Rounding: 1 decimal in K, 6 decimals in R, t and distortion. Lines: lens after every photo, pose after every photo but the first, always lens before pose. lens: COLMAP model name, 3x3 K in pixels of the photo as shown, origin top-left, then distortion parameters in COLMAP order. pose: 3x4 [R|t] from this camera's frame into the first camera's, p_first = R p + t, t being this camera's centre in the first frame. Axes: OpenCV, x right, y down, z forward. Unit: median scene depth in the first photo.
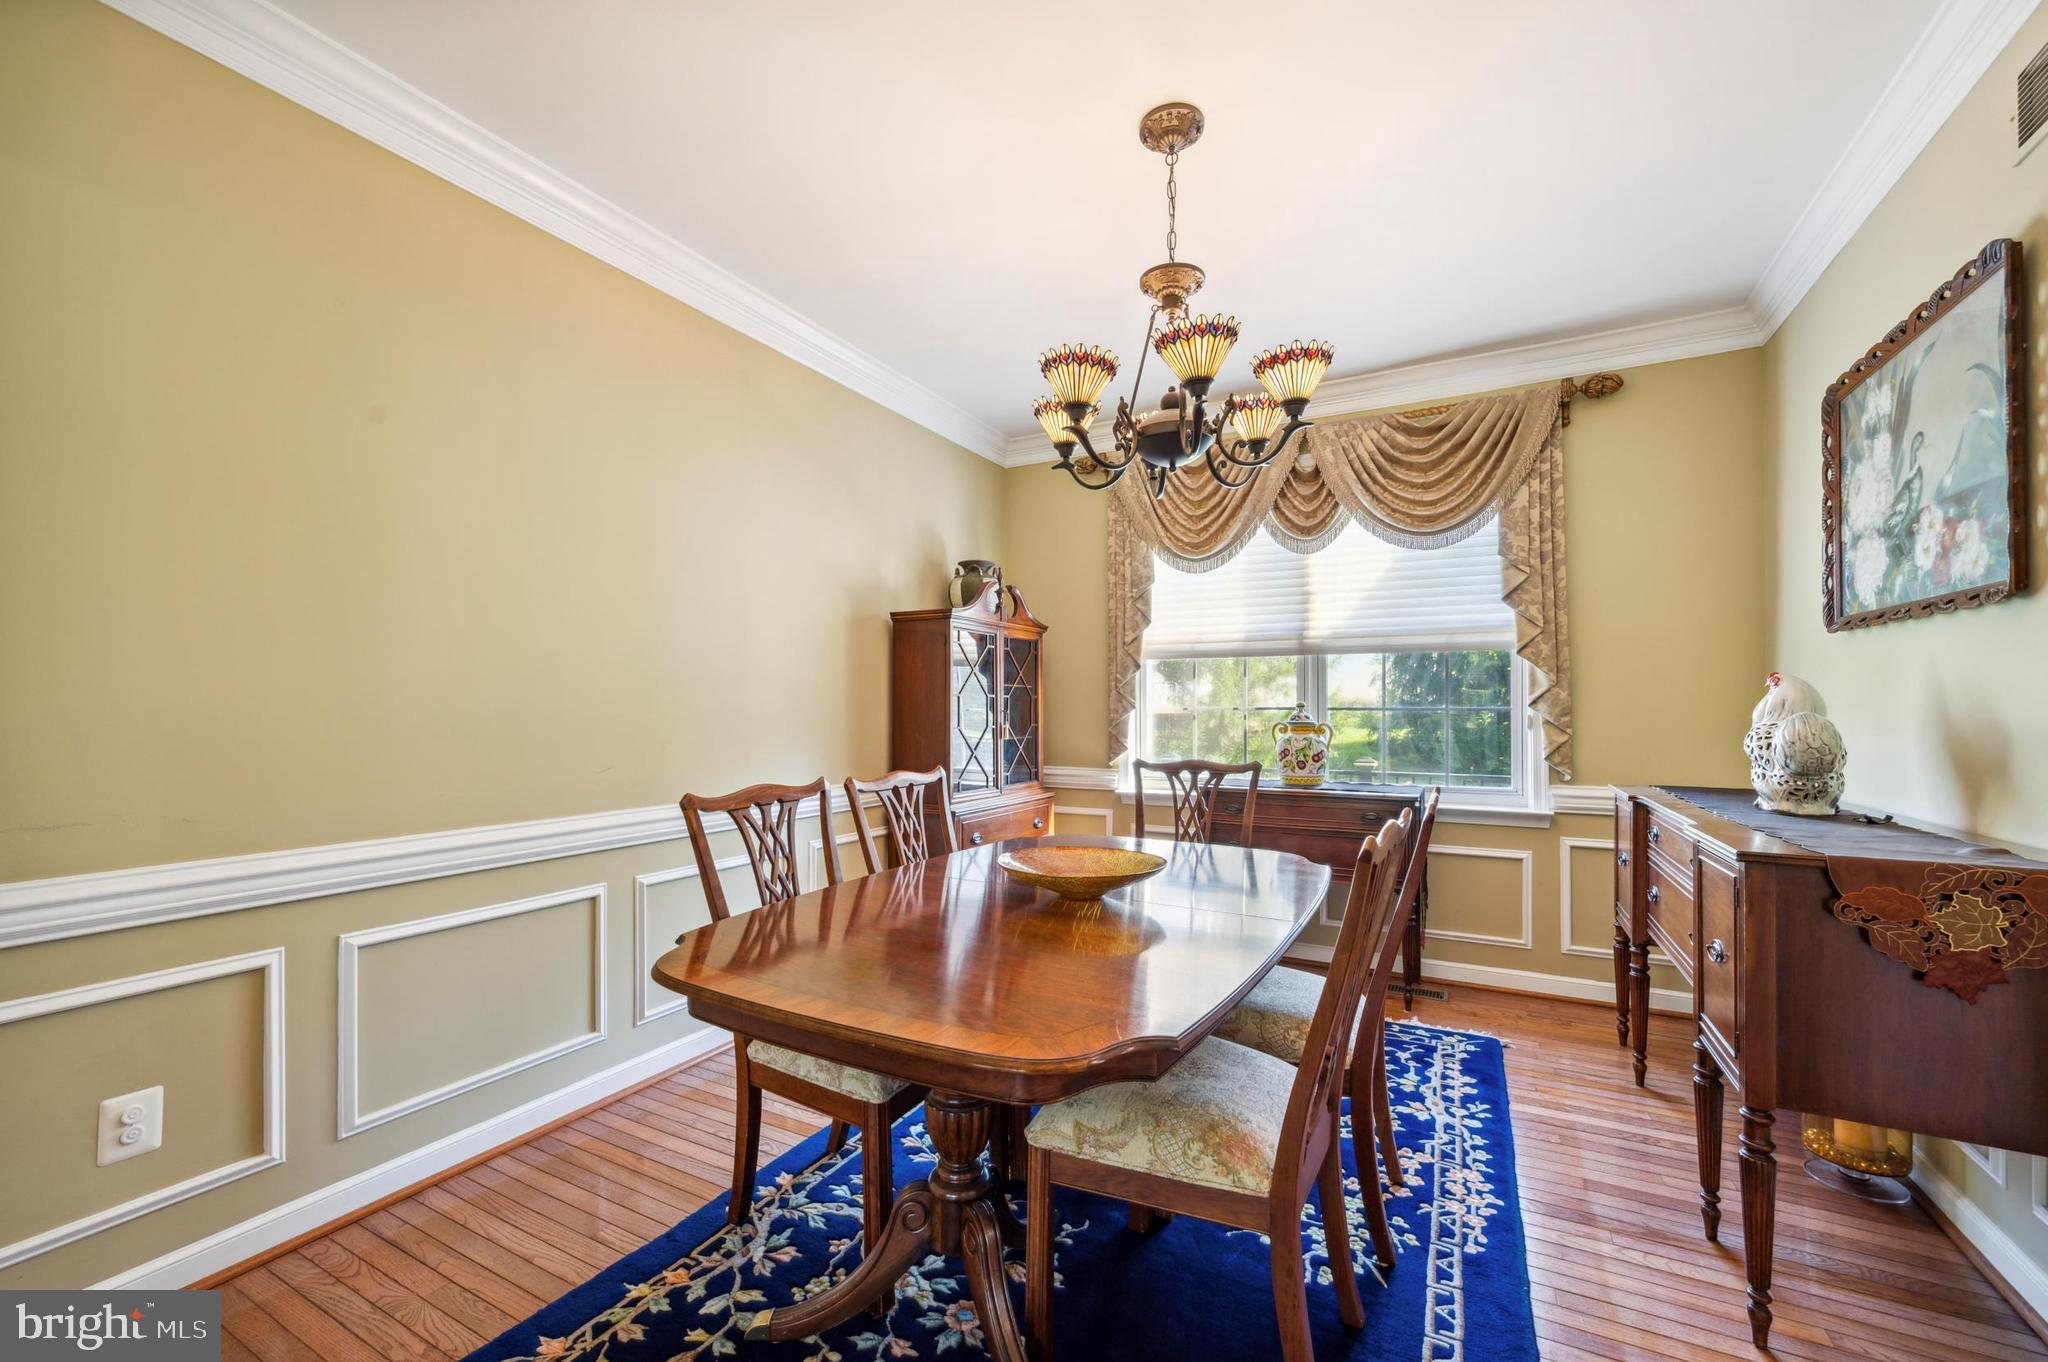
lens RADIAL K [[803.9, 0, 1033.4], [0, 803.9, 709.4], [0, 0, 1]] dist [-0.000336, -0.000178]
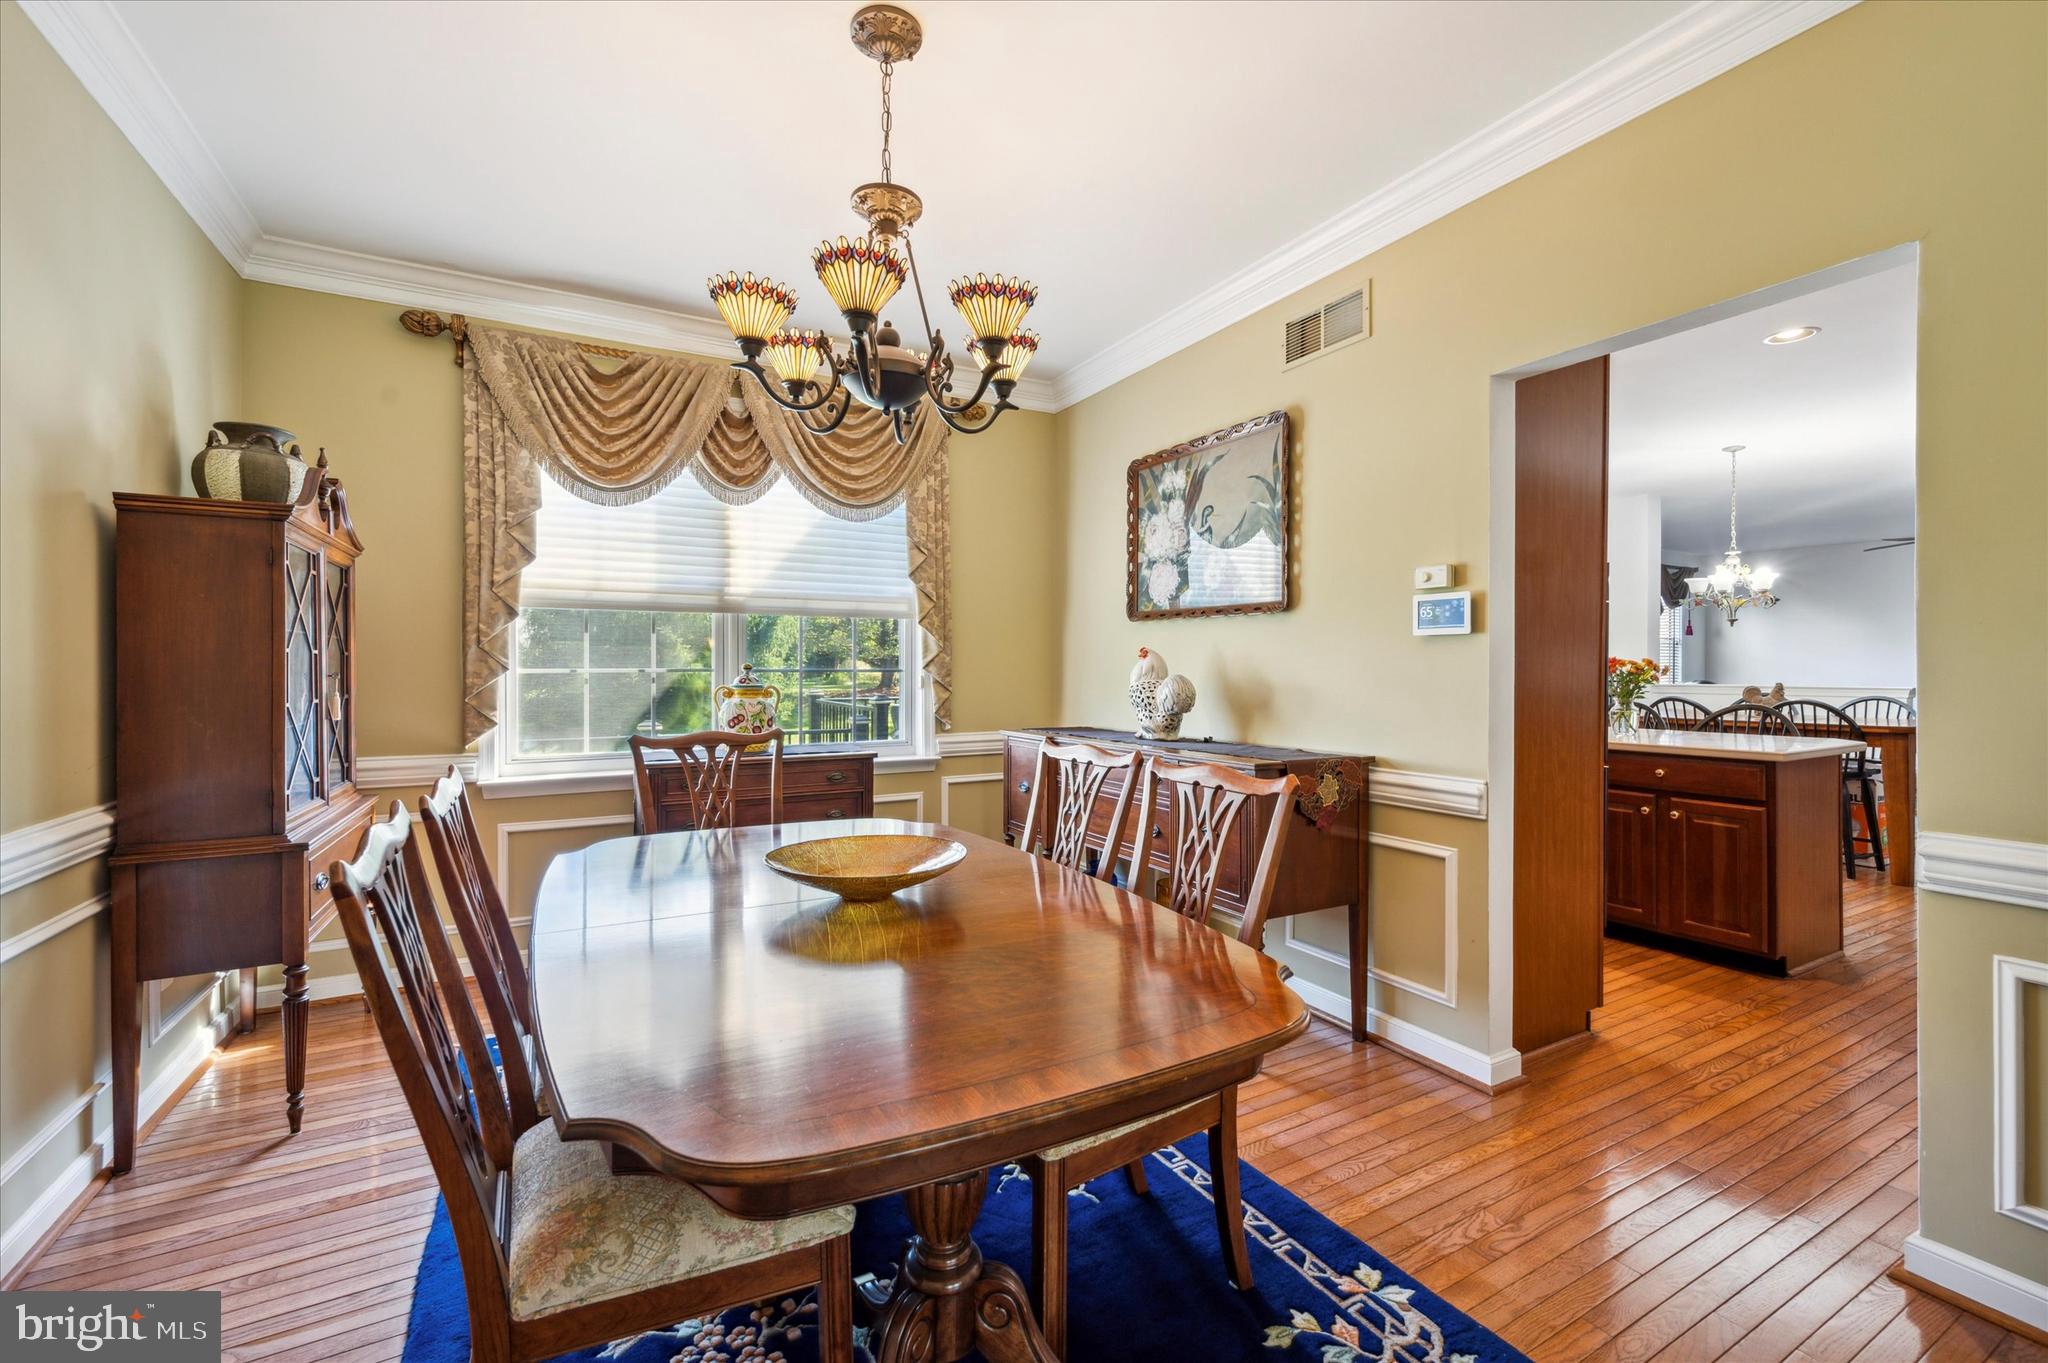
lens RADIAL K [[828.9, 0, 1030.4], [0, 828.9, 678.0], [0, 0, 1]] dist [0.002410, -0.000019]
pose [[0.561061, -0.010740, 0.827705, -0.295319], [-0.000712, 0.999909, 0.013457, -0.006255], [-0.827774, -0.008140, 0.561003, 0.191239]]
